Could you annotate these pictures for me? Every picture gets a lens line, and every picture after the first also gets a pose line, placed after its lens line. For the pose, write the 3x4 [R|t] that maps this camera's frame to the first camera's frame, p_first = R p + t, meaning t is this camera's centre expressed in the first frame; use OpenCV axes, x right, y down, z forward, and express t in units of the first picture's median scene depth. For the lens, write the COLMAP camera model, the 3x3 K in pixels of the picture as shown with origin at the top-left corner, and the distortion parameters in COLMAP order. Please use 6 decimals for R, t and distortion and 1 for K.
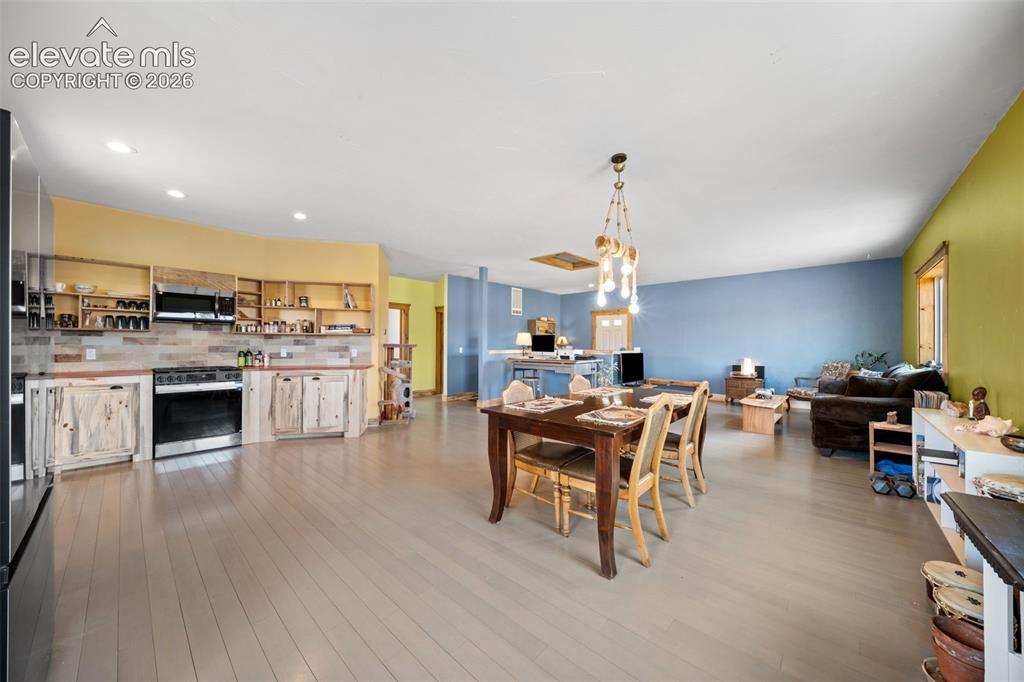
lens RADIAL K [[355.0, 0, 512.2], [0, 355.0, 343.7], [0, 0, 1]] dist [-0.008103, -0.001902]
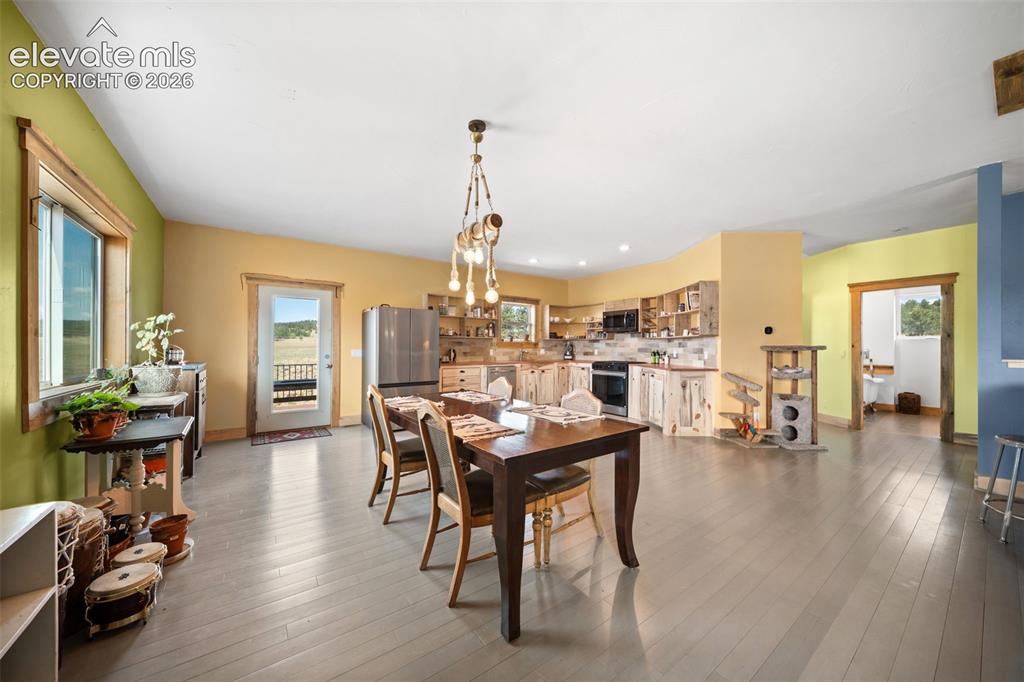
lens RADIAL K [[355.0, 0, 502.9], [0, 355.0, 346.4], [0, 0, 1]] dist [-0.008103, -0.001902]
pose [[-0.225154, -0.003220, -0.974318, 0.725628], [0.003307, 0.999986, -0.004069, 0.004606], [0.974317, -0.004138, -0.225141, 0.804217]]
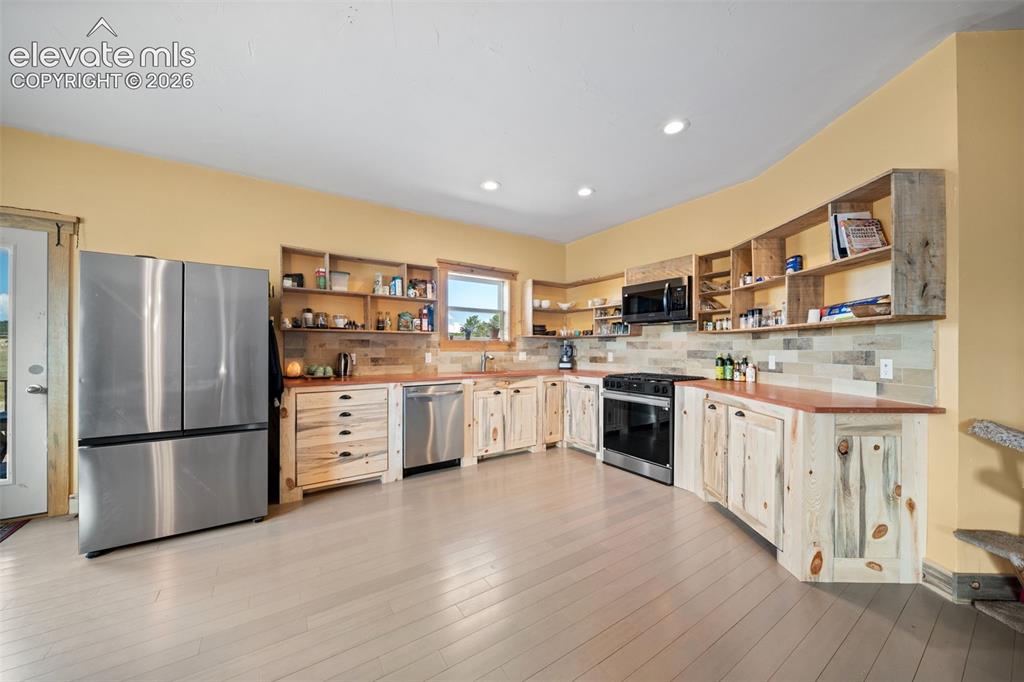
lens RADIAL K [[355.0, 0, 503.8], [0, 355.0, 349.4], [0, 0, 1]] dist [-0.008103, -0.001902]
pose [[-0.258286, -0.000155, -0.966068, 0.033163], [0.004435, 0.999989, -0.001346, 0.003821], [0.966058, -0.004632, -0.258283, 0.823836]]
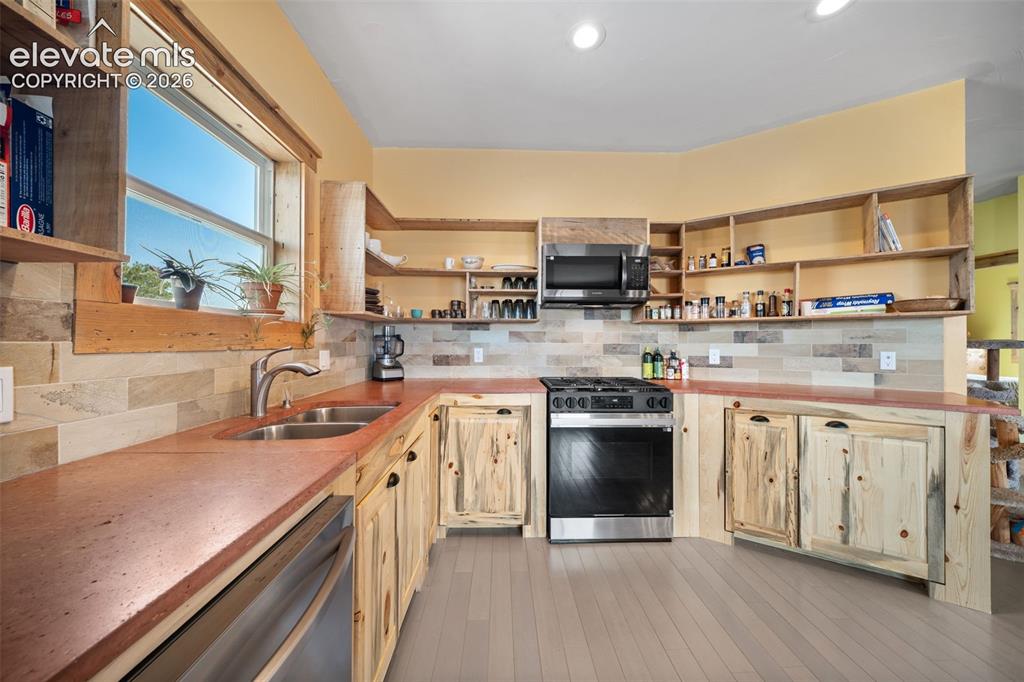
lens RADIAL K [[355.0, 0, 509.5], [0, 355.0, 340.3], [0, 0, 1]] dist [-0.008103, -0.001902]
pose [[0.685794, -0.004171, -0.727783, -0.533002], [0.004768, 0.999988, -0.001238, 0.000046], [0.727780, -0.002621, 0.685806, 0.461575]]
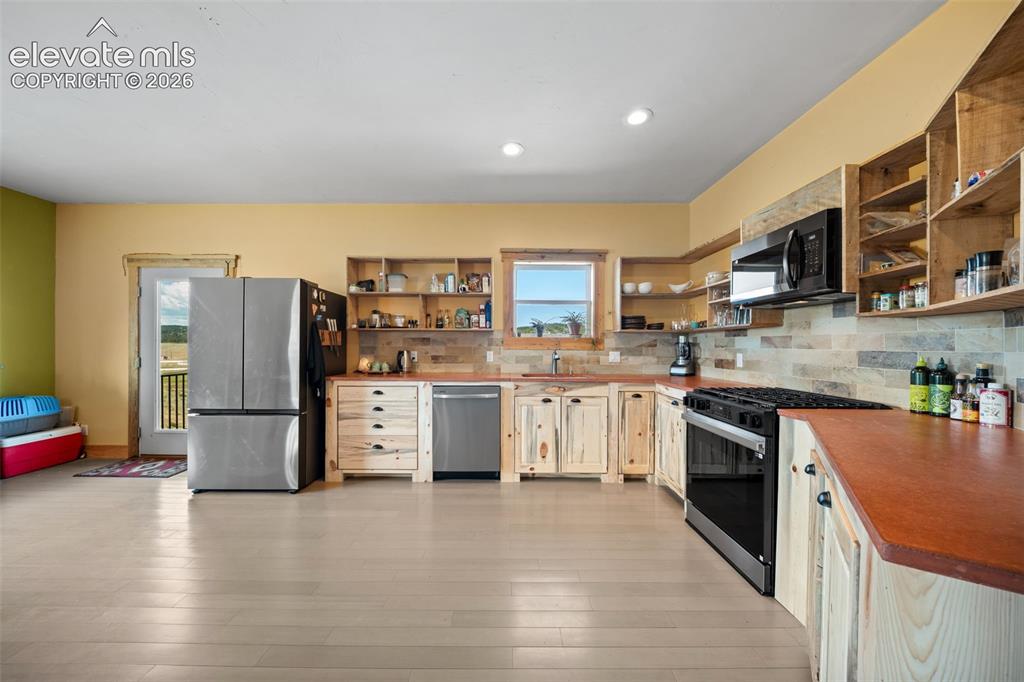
lens RADIAL K [[355.0, 0, 507.5], [0, 355.0, 348.7], [0, 0, 1]] dist [-0.008103, -0.001902]
pose [[-0.745567, -0.000807, -0.666431, -0.265472], [-0.001184, 0.999999, 0.000114, 0.004433], [0.666430, 0.000874, -0.745567, 1.061158]]
